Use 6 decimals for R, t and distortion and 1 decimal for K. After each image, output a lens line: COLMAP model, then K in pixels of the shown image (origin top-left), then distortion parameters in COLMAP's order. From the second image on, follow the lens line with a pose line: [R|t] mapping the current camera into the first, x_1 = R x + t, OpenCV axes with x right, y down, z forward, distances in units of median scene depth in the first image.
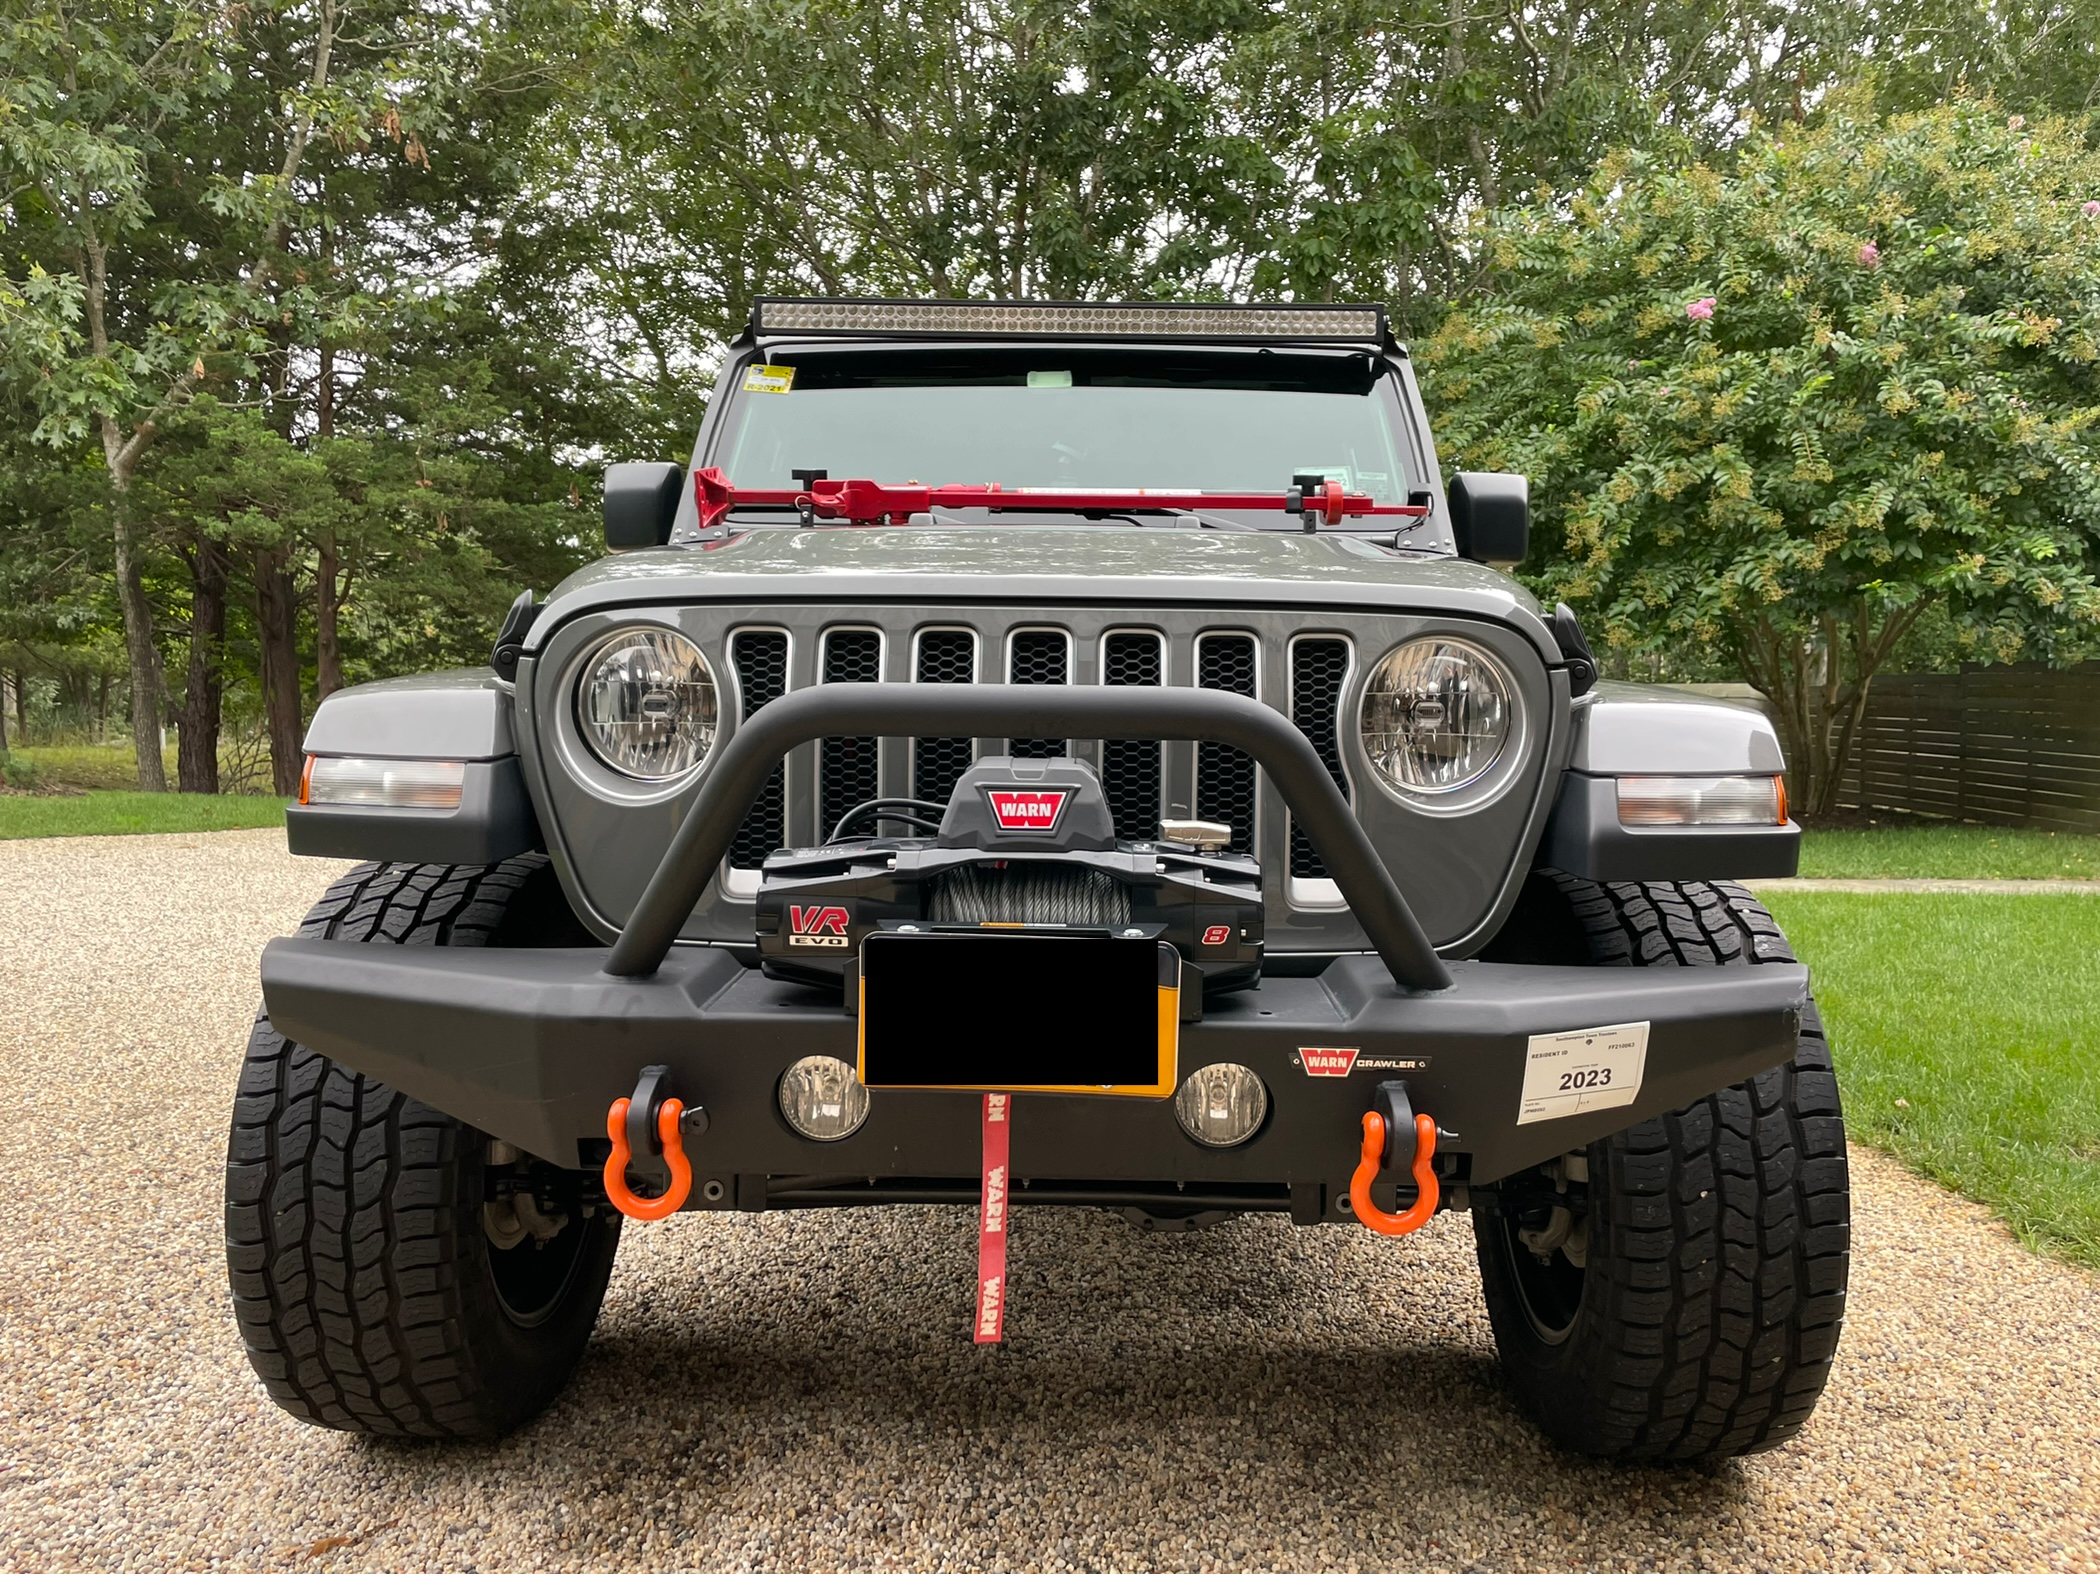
lens RADIAL K [[1587.5, 0, 1049.1], [0, 1587.5, 770.9], [0, 0, 1]] dist [0.110157, -0.147262]
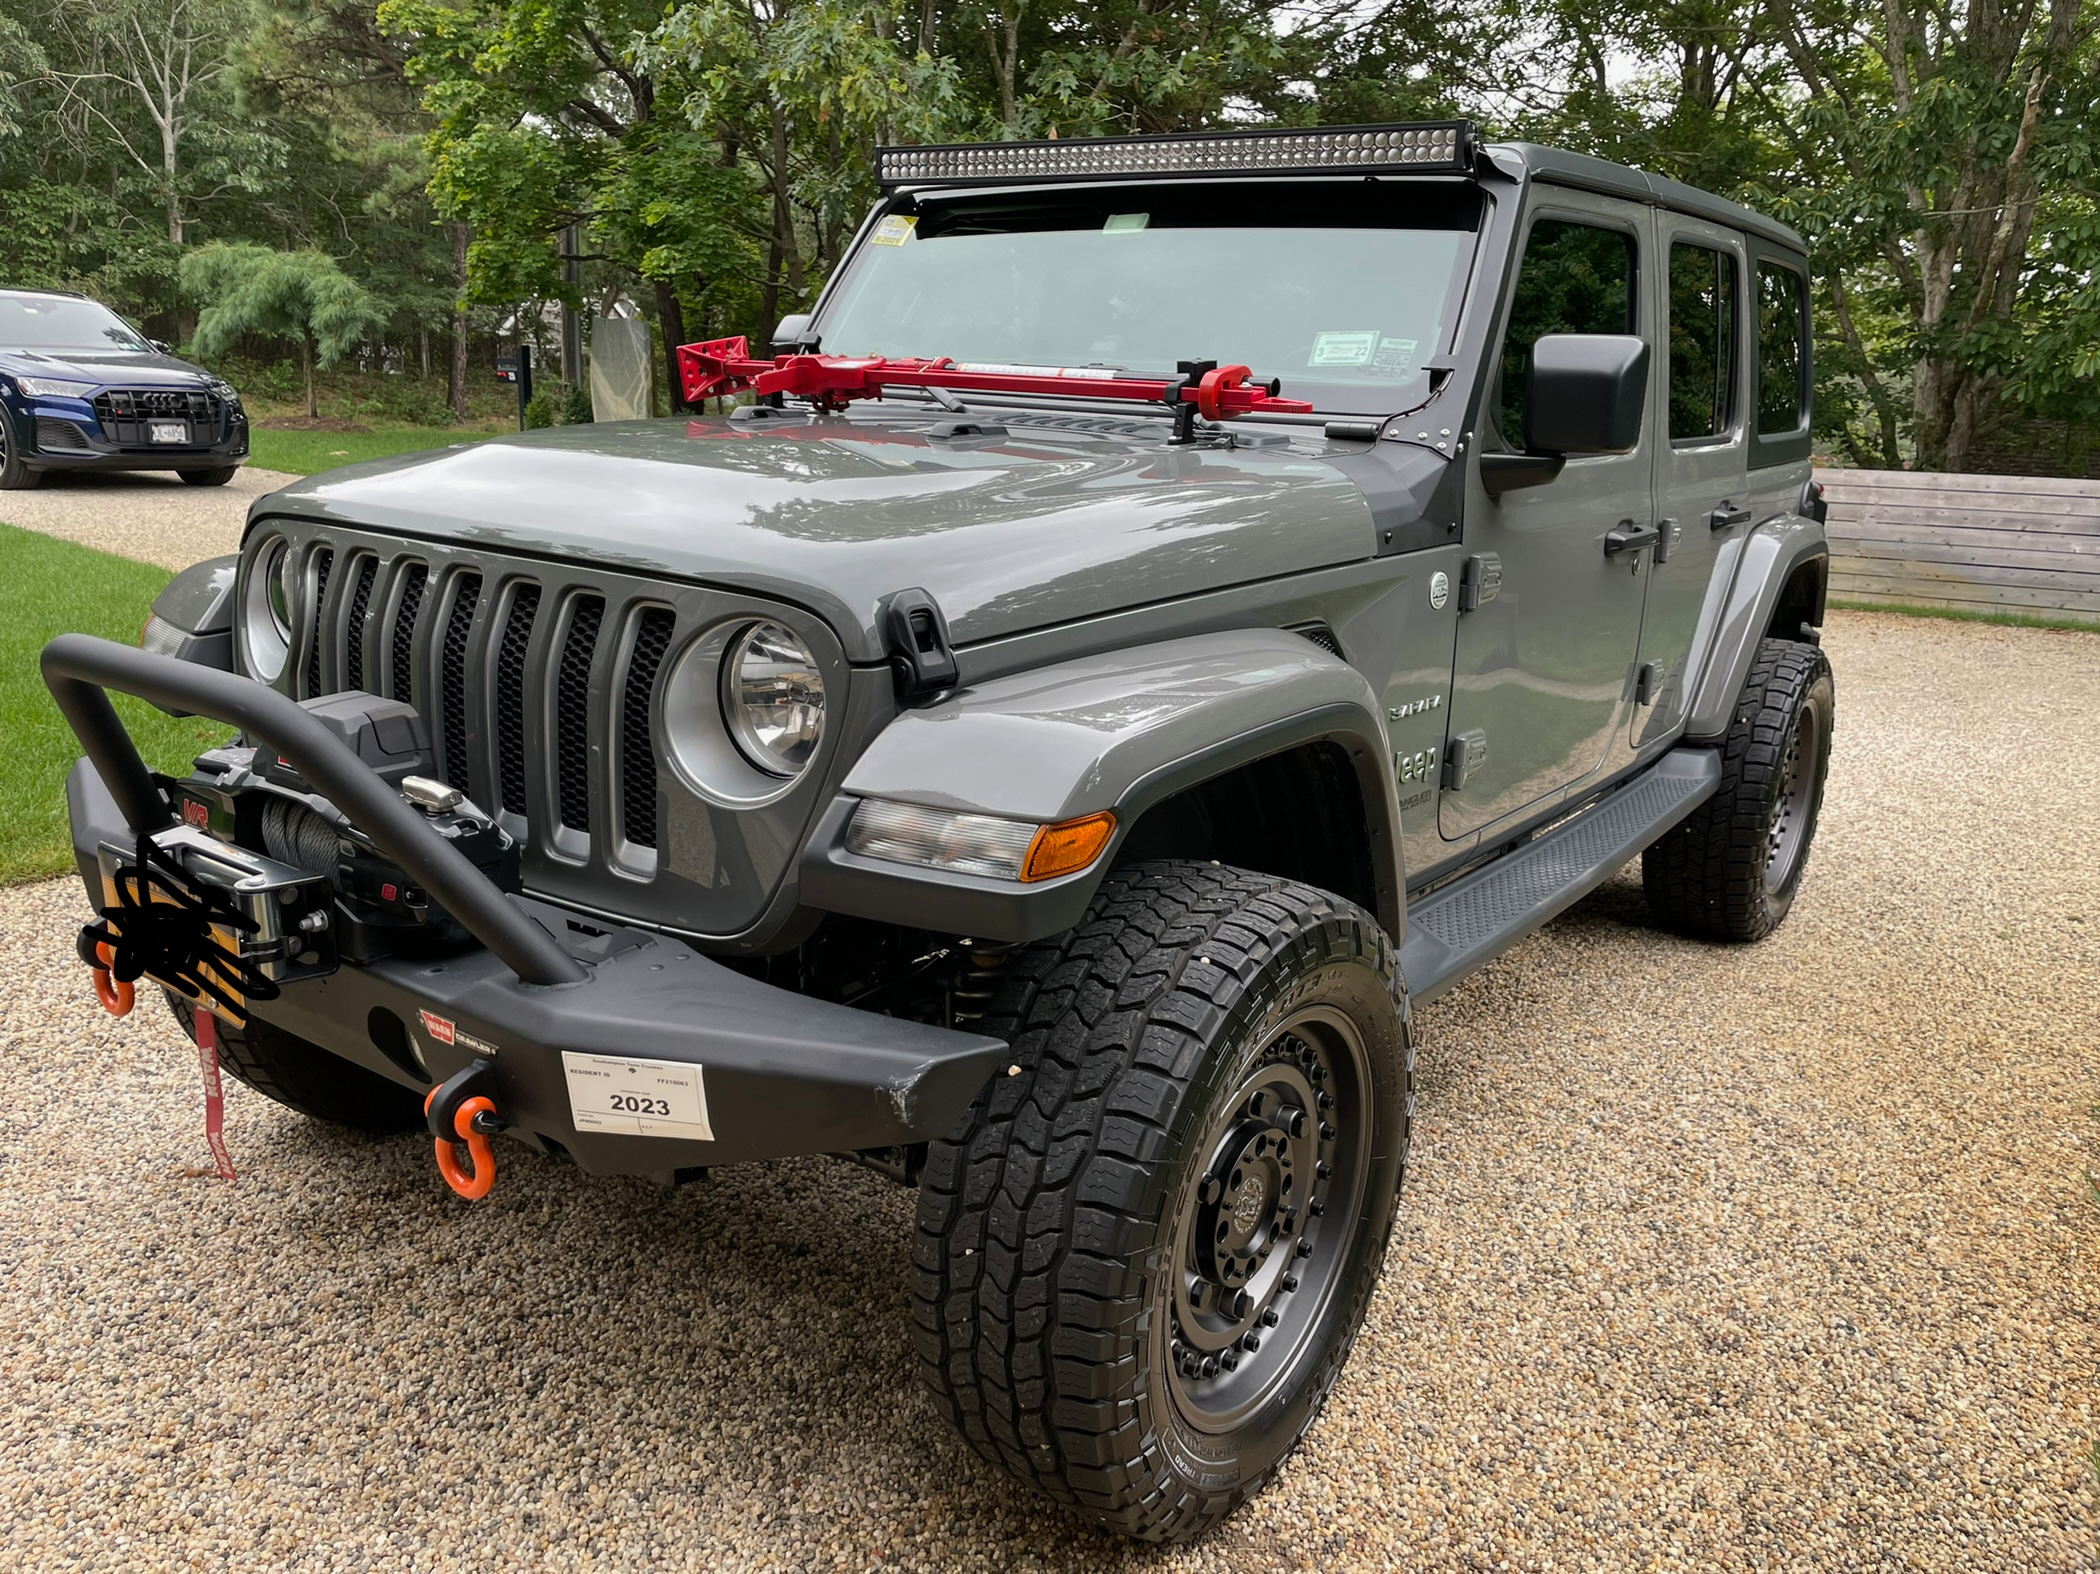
lens RADIAL K [[1597.0, 0, 1046.3], [0, 1597.0, 774.1], [0, 0, 1]] dist [0.083944, -0.126879]
pose [[0.828359, 0.160921, -0.536588, 0.508765], [-0.070824, 0.980251, 0.184639, -0.101282], [0.555703, -0.114944, 0.823397, 0.172536]]
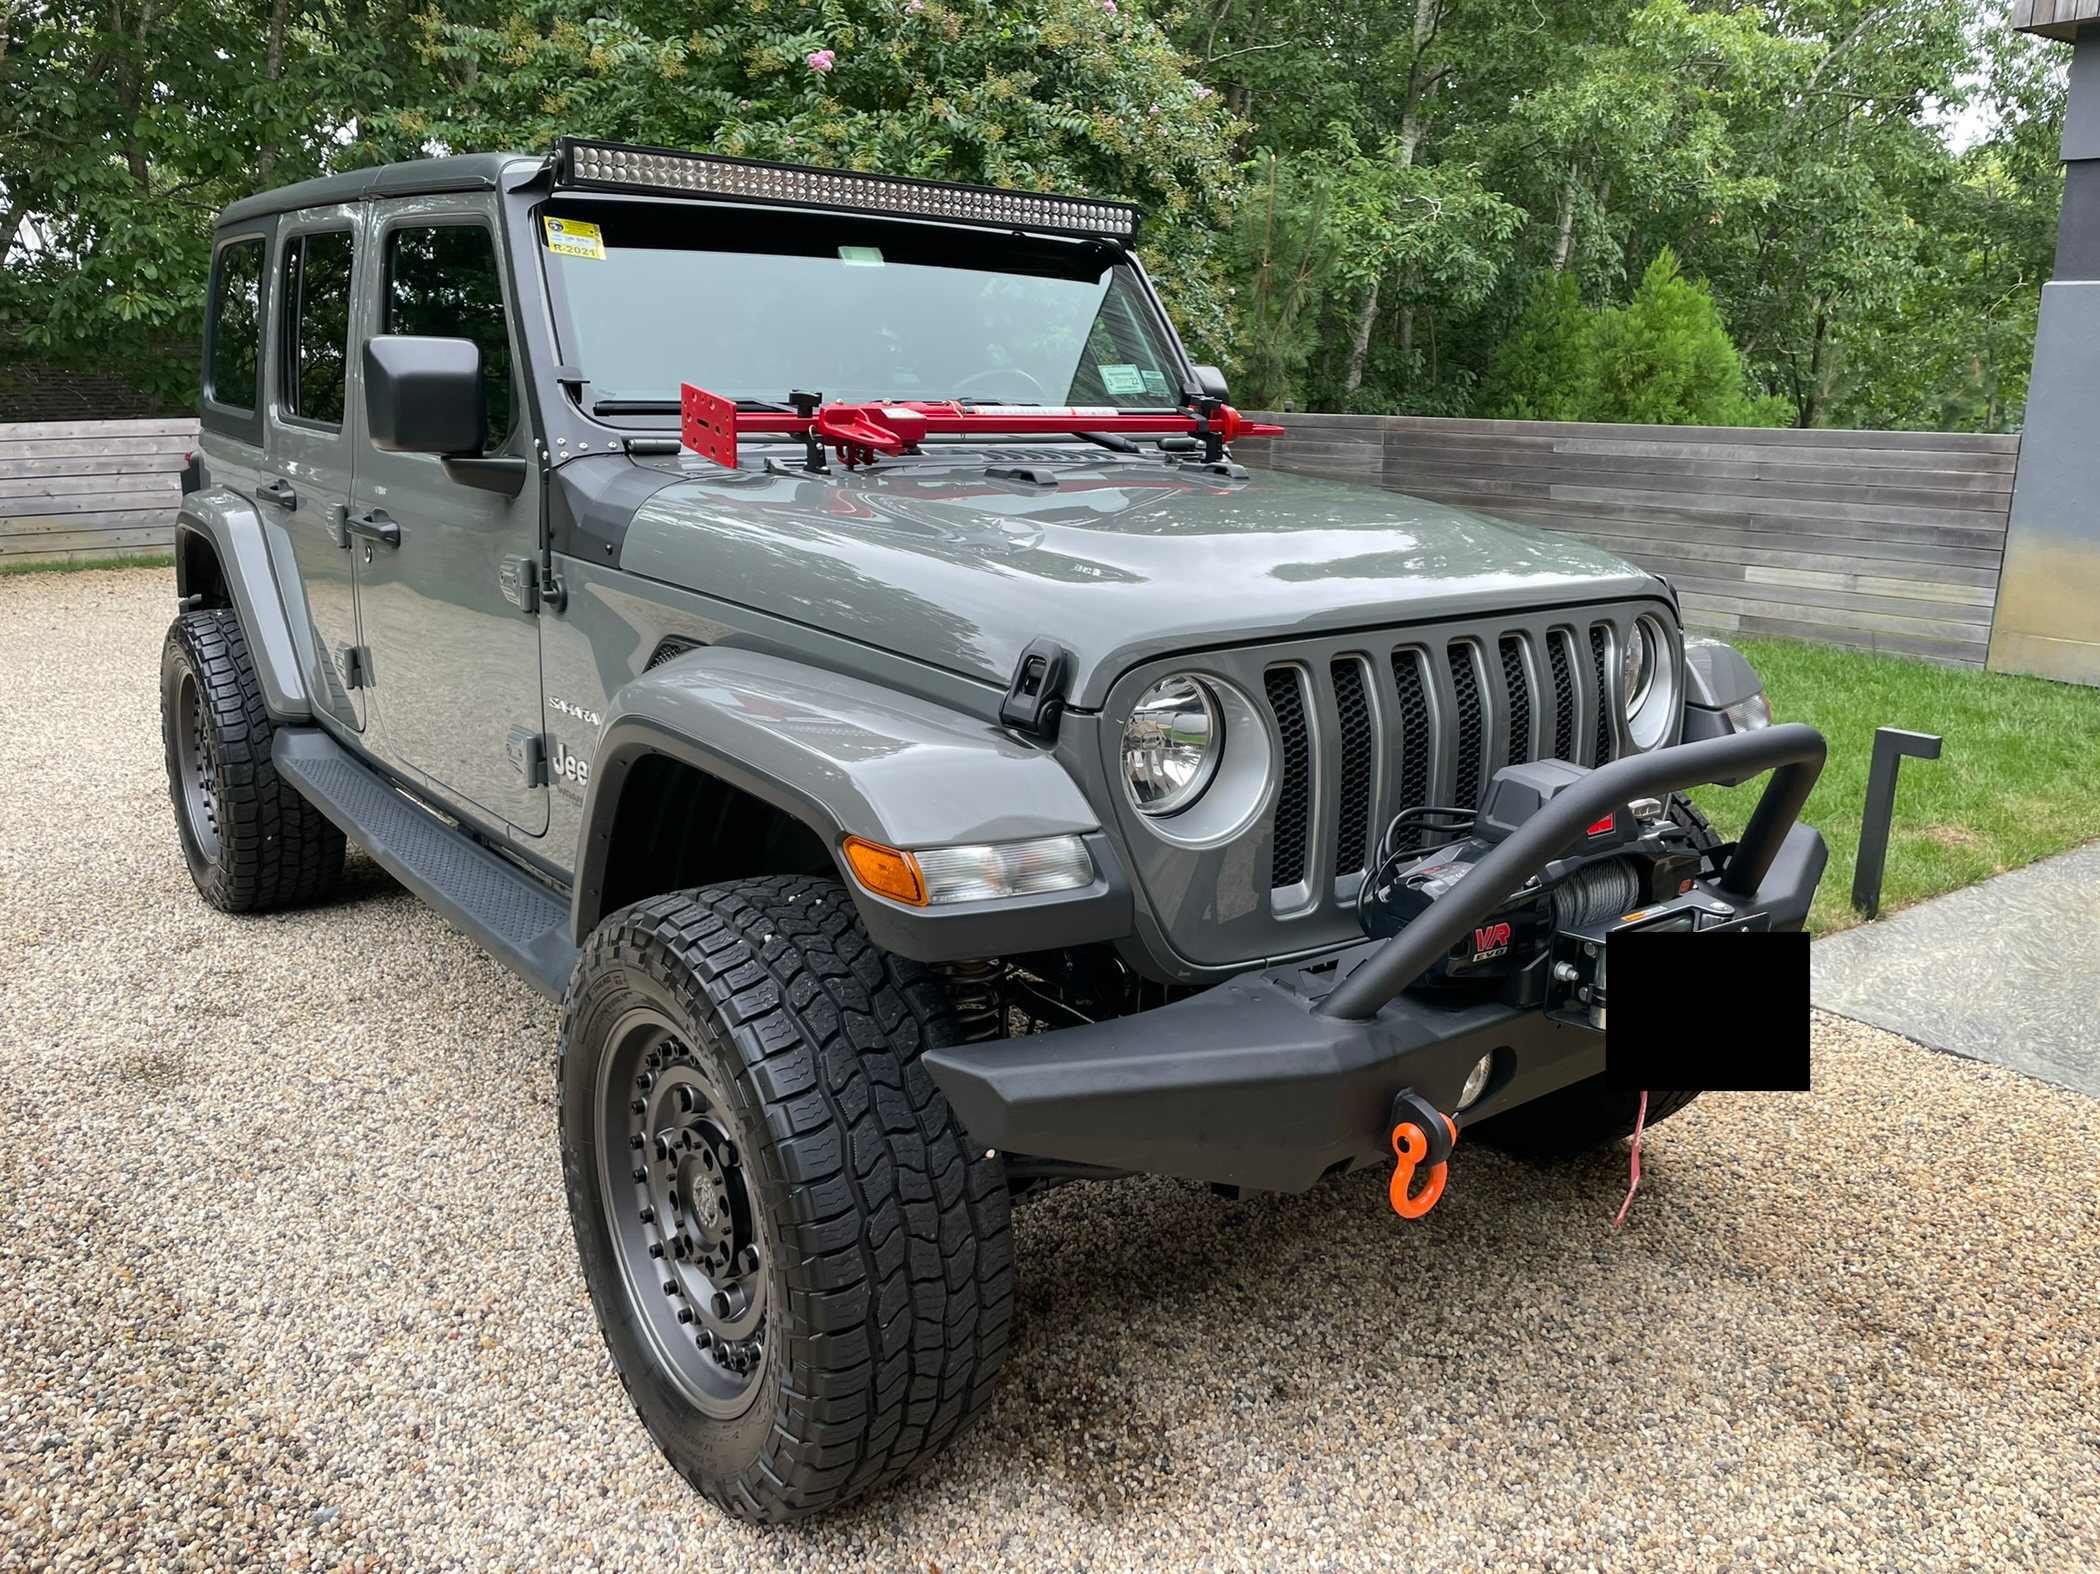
lens RADIAL K [[1573.6, 0, 1049.7], [0, 1573.6, 806.1], [0, 0, 1]] dist [0.095170, -0.113944]
pose [[0.782539, -0.160262, 0.601622, -0.529927], [0.029781, 0.974832, 0.220942, -0.132179], [-0.621889, -0.154979, 0.767617, 0.160904]]
